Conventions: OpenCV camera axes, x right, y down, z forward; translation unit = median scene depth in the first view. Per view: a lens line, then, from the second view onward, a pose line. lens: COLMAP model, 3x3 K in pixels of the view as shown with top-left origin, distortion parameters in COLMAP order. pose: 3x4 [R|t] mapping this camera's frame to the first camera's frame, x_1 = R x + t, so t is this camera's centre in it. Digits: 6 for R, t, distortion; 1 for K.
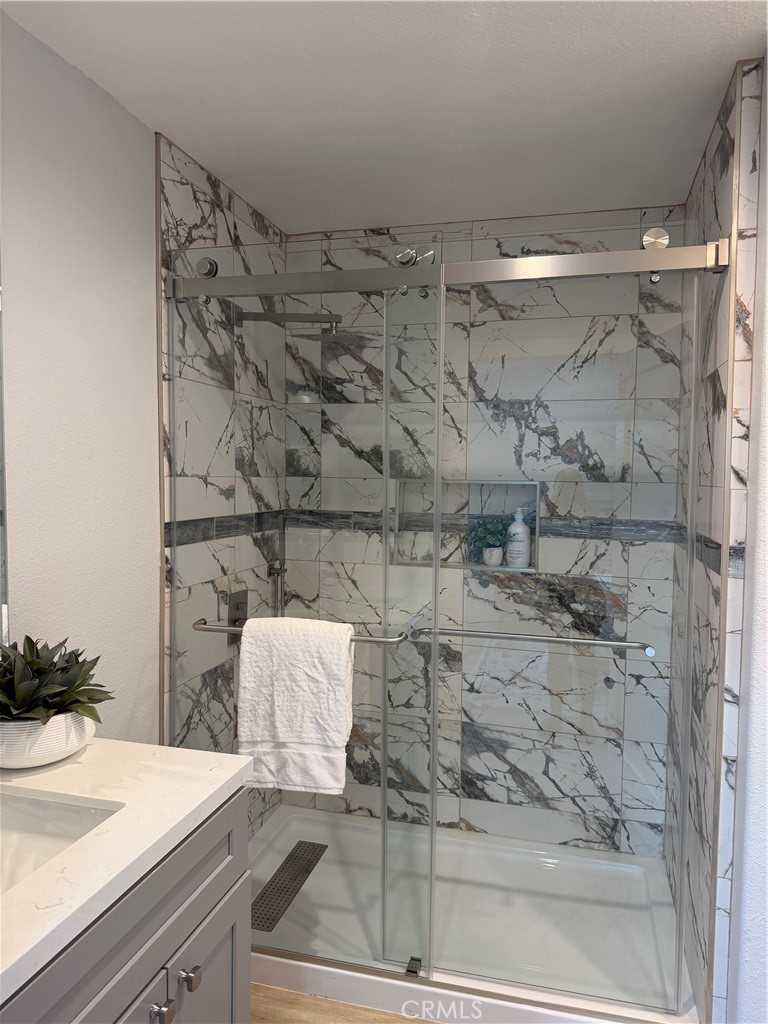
lens RADIAL K [[715.3, 0, 387.5], [0, 715.3, 504.0], [0, 0, 1]] dist [0.057556, -0.076969]
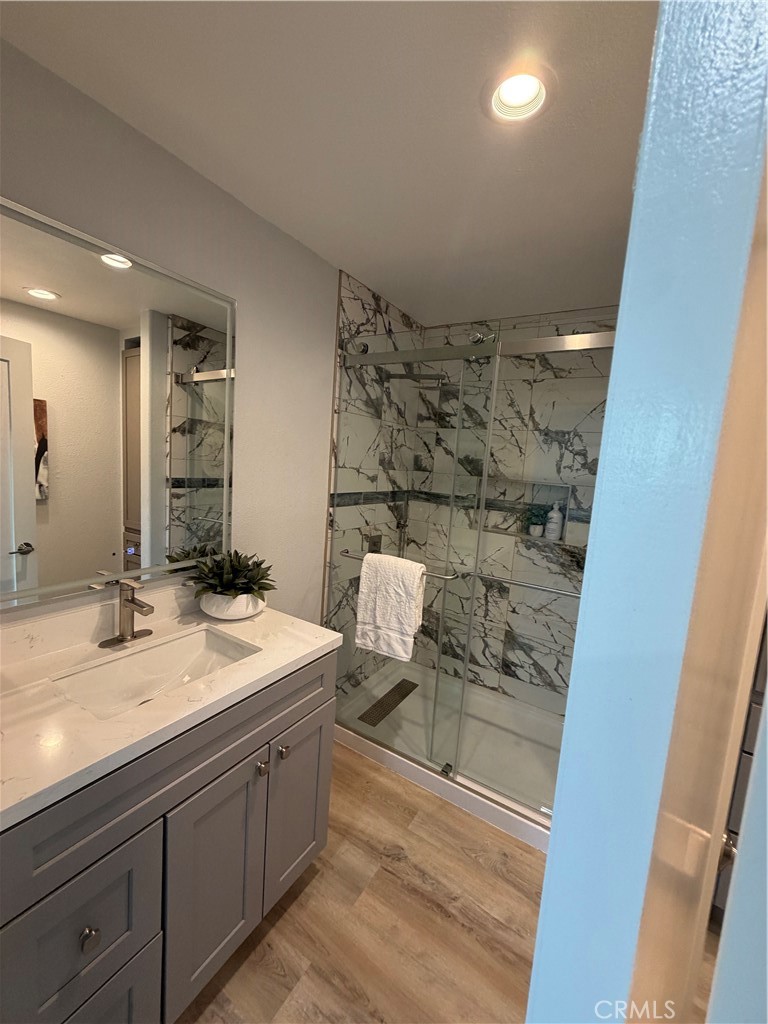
lens RADIAL K [[408.5, 0, 382.2], [0, 408.5, 503.0], [0, 0, 1]] dist [-0.003354, 0.000220]
pose [[0.954013, 0.087131, -0.286822, 0.088803], [-0.073417, 0.995599, 0.058248, -0.015958], [0.290635, -0.034511, 0.956211, 0.056044]]
